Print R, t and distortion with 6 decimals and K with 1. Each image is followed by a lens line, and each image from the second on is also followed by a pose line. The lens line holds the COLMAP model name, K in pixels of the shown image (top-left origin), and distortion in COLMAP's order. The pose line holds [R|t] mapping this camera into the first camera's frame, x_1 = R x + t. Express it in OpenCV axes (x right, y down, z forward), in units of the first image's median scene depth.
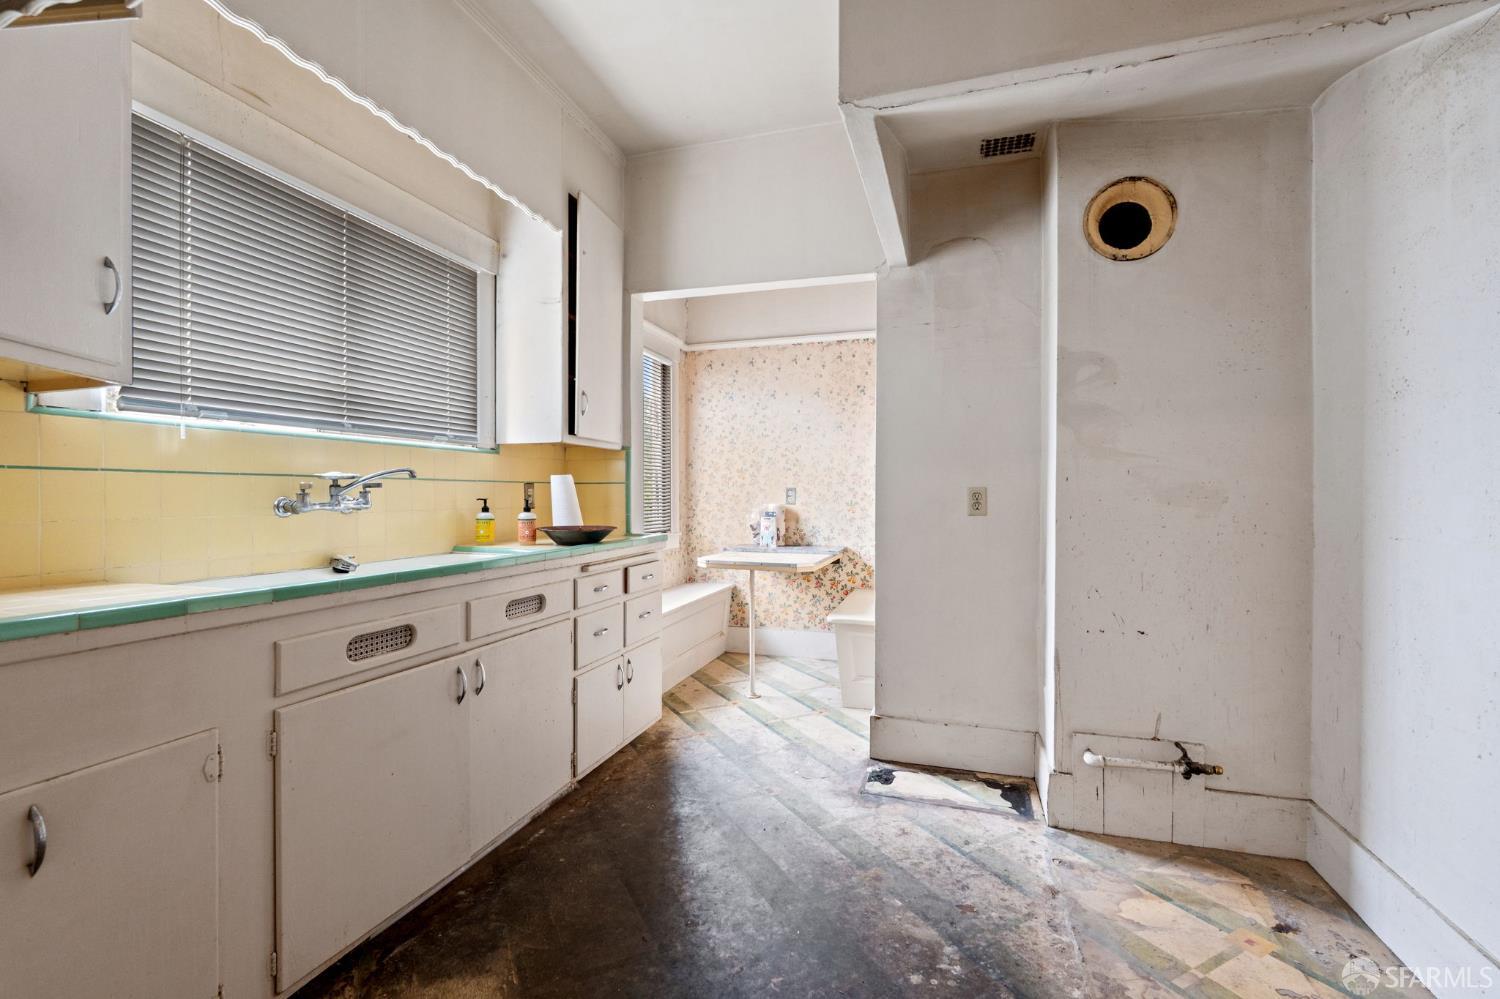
lens RADIAL K [[657.5, 0, 749.1], [0, 657.5, 497.6], [0, 0, 1]] dist [-0.005771, -0.000016]
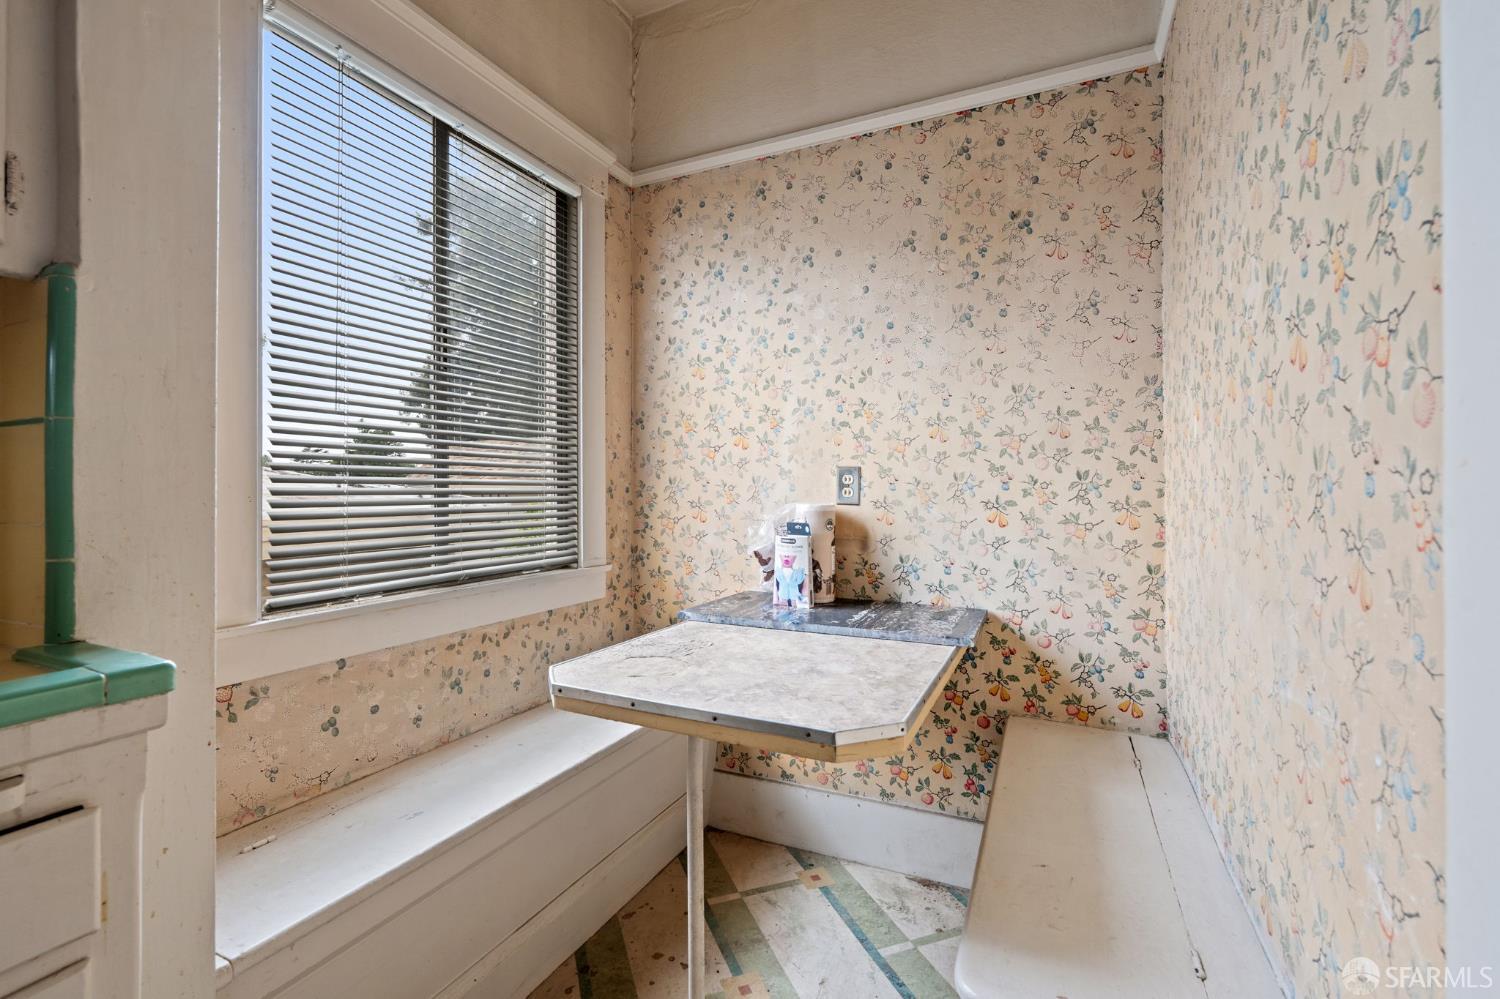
lens RADIAL K [[657.5, 0, 754.5], [0, 657.5, 474.0], [0, 0, 1]] dist [-0.005771, -0.000016]
pose [[0.993033, -0.001378, -0.117831, 0.053007], [-0.002840, 0.999361, -0.035624, 0.005576], [0.117805, 0.035710, 0.992395, 0.565006]]
